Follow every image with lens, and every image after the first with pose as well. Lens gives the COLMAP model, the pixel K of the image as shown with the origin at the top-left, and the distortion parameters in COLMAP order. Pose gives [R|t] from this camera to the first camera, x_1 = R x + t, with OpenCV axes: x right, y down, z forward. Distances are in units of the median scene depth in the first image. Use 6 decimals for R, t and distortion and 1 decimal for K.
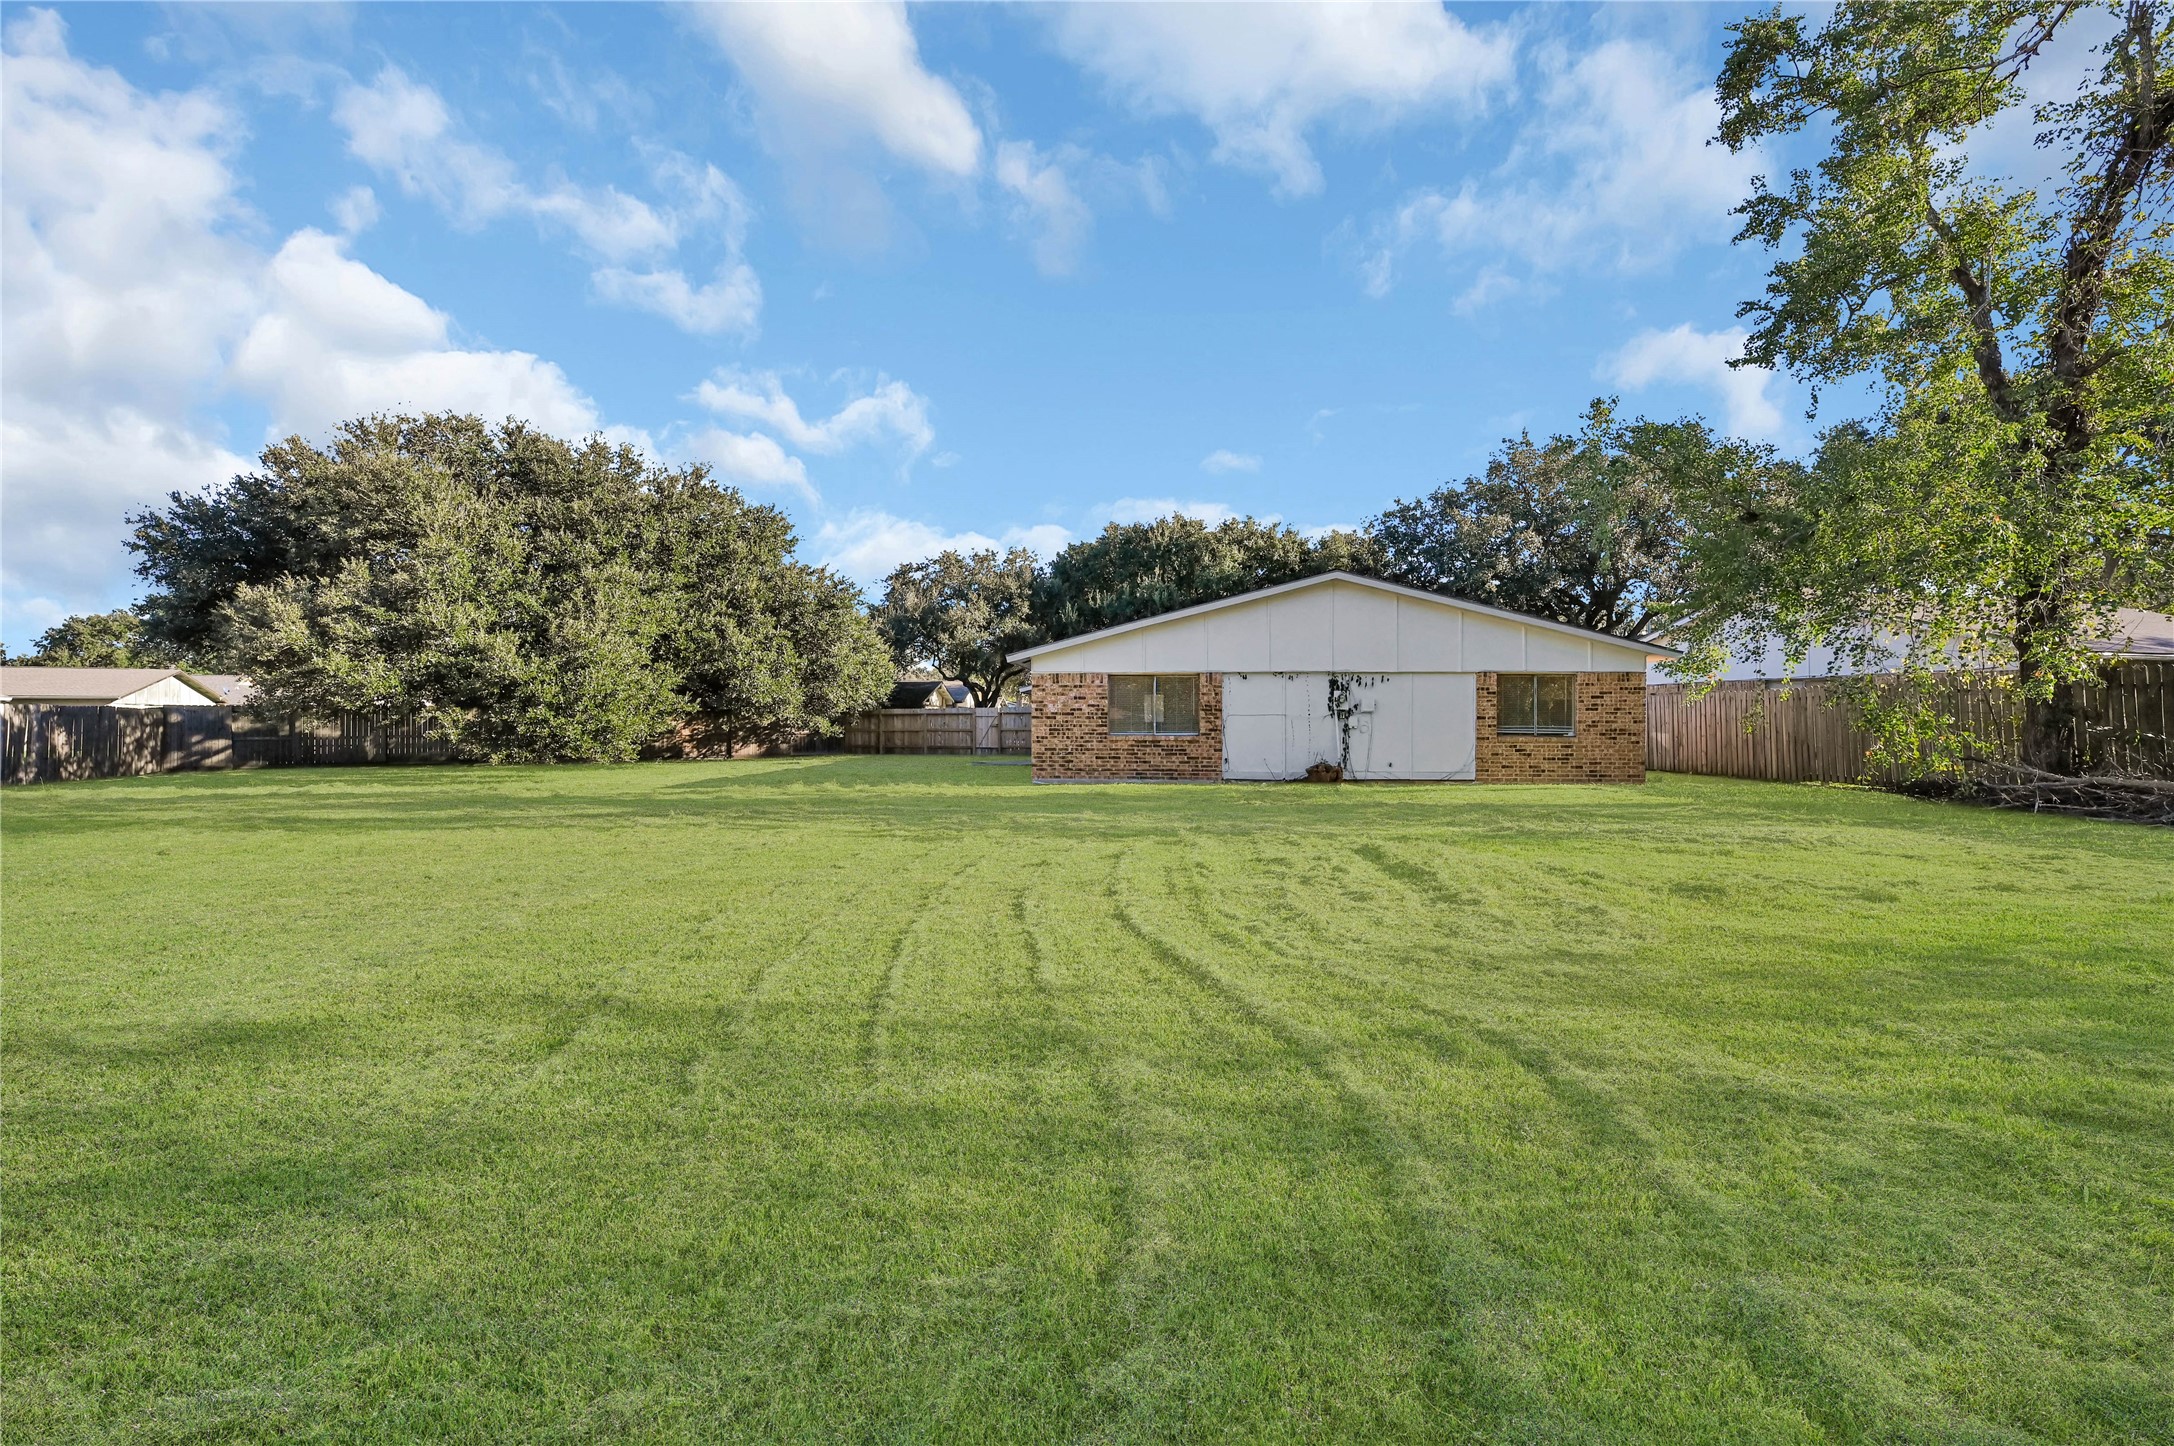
lens RADIAL K [[907.4, 0, 1087.8], [0, 907.4, 719.0], [0, 0, 1]] dist [0.001361, -0.000402]
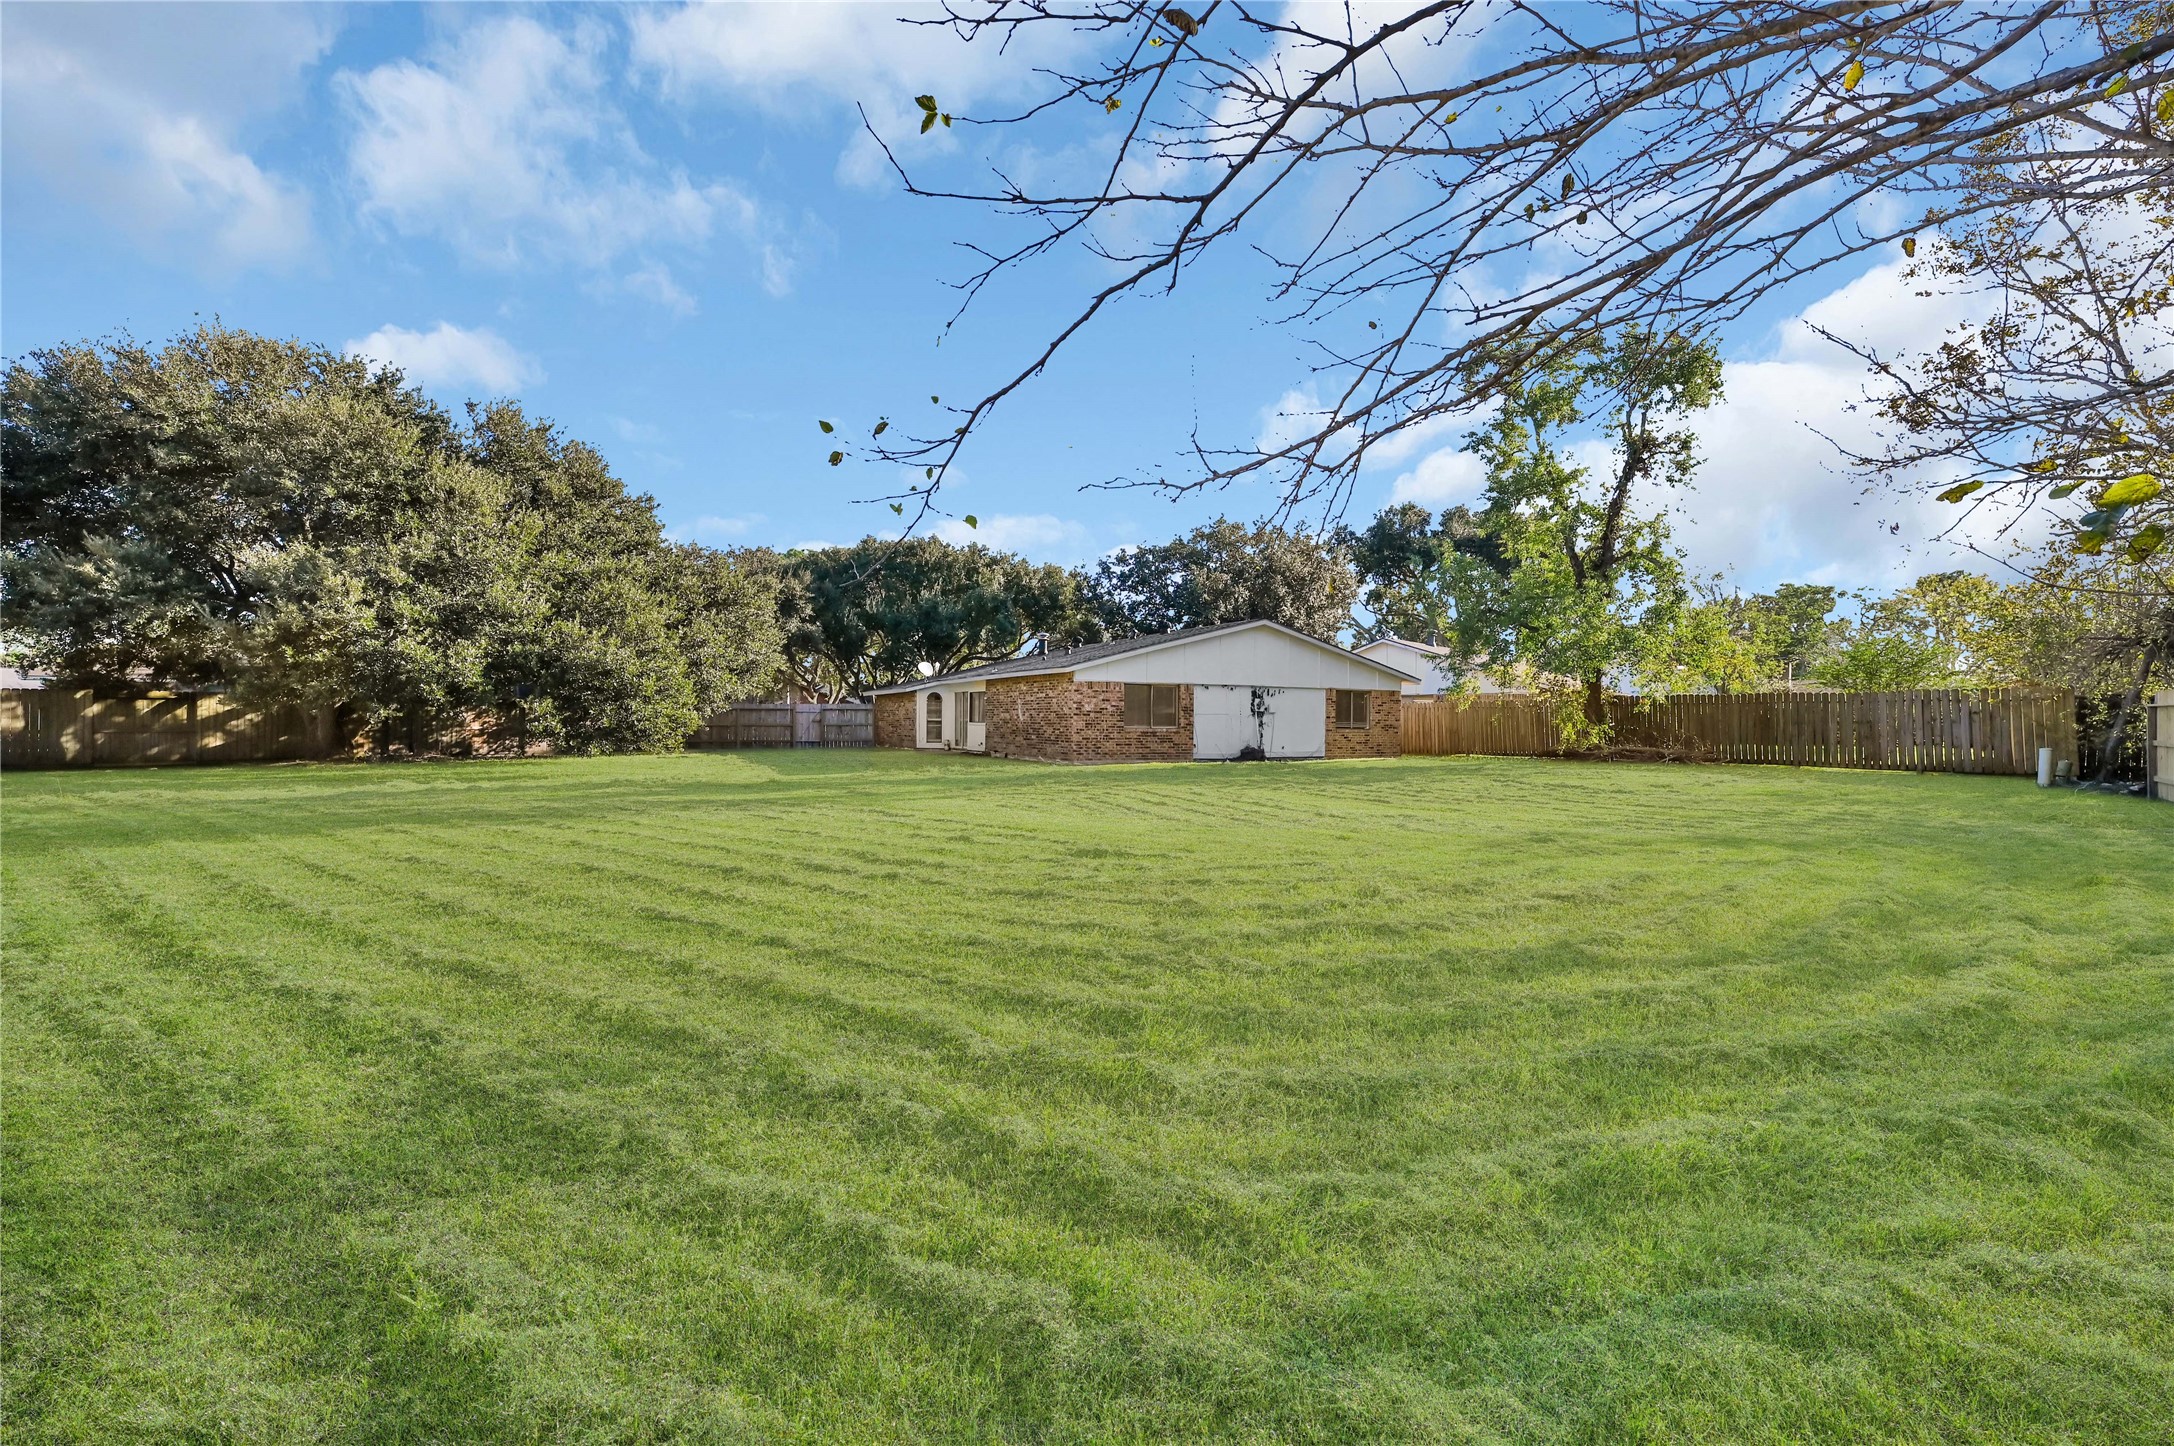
lens RADIAL K [[887.1, 0, 1086.4], [0, 887.1, 715.2], [0, 0, 1]] dist [-0.000027, 0.000467]
pose [[0.858691, 0.009513, 0.512406, -0.713142], [-0.008428, 0.999955, -0.004442, 0.005237], [-0.512425, -0.000504, 0.858732, -0.115934]]
